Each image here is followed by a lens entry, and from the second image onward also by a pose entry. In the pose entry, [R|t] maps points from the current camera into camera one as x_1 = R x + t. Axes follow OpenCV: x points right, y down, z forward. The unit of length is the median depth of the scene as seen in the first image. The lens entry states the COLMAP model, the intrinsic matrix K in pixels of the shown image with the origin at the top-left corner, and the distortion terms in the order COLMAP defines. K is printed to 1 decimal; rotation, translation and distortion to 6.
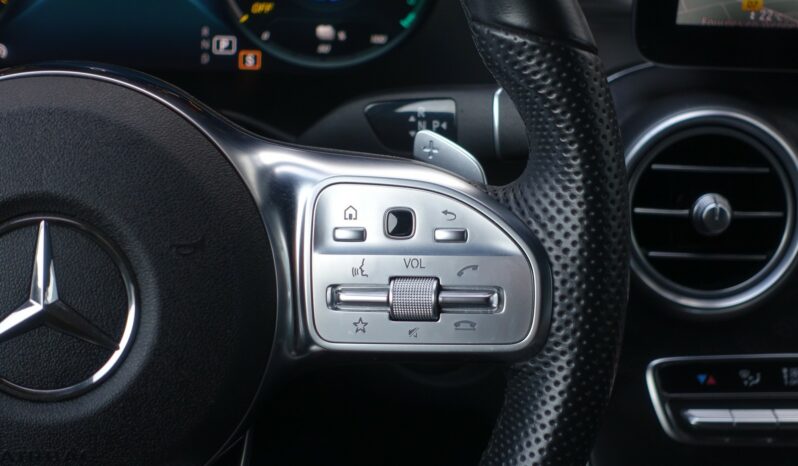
lens RADIAL K [[1661.1, 0, 399.0], [0, 1661.1, 233.0], [0, 0, 1]] dist [-0.043264, -0.461868]
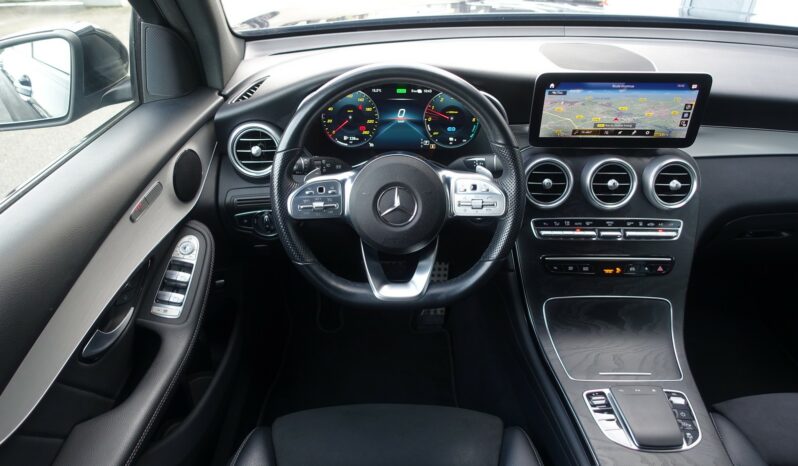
lens RADIAL K [[552.1, 0, 399.0], [0, 552.1, 233.0], [0, 0, 1]] dist [-0.001756, -0.003383]
pose [[0.994869, -0.001441, -0.101163, -0.044663], [0.009831, 0.996544, 0.082489, -0.007198], [0.100694, -0.083060, 0.991444, -0.455991]]
